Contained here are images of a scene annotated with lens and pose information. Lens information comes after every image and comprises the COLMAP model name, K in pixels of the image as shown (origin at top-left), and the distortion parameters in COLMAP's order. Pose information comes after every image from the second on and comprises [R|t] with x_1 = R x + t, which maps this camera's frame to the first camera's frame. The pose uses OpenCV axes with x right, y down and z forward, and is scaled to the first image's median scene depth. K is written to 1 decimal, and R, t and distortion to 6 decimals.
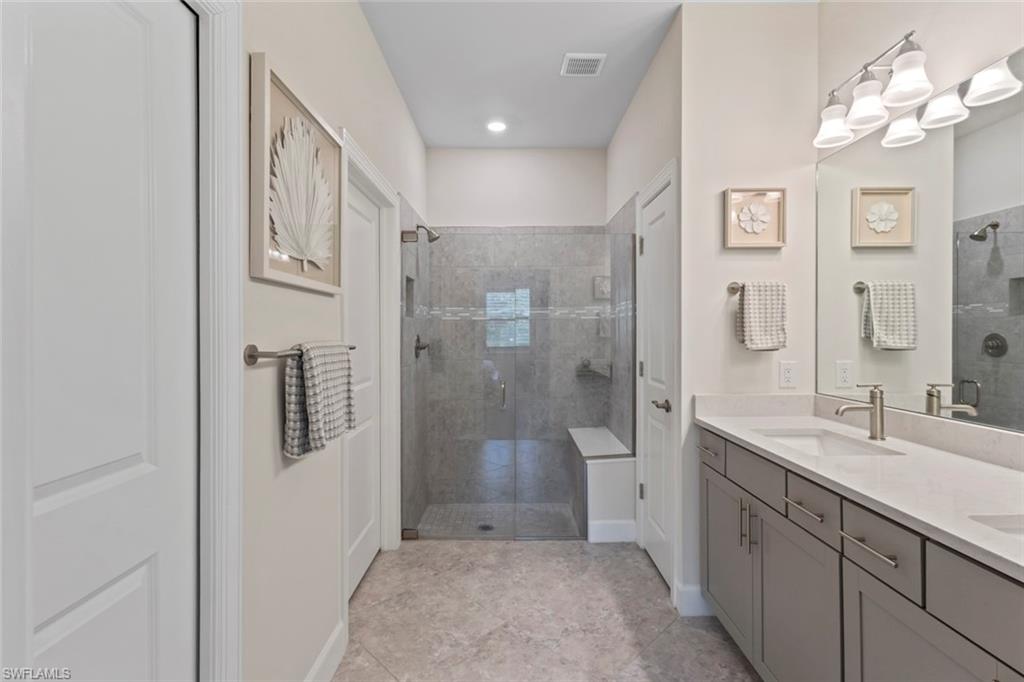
lens RADIAL K [[473.5, 0, 509.9], [0, 473.5, 334.3], [0, 0, 1]] dist [0.002015, 0.001212]
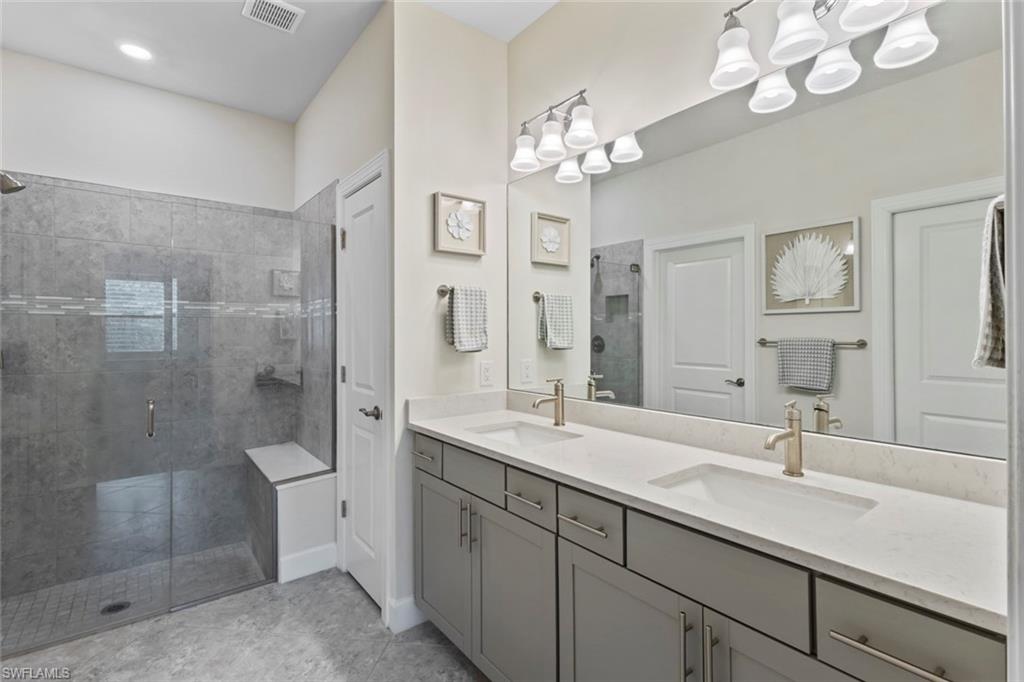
lens RADIAL K [[473.5, 0, 509.9], [0, 473.5, 334.3], [0, 0, 1]] dist [0.002015, 0.001212]
pose [[0.786535, 0.001940, 0.617543, -0.042166], [-0.000249, 0.999996, -0.002823, -0.001392], [-0.617546, 0.002067, 0.786532, 0.111566]]
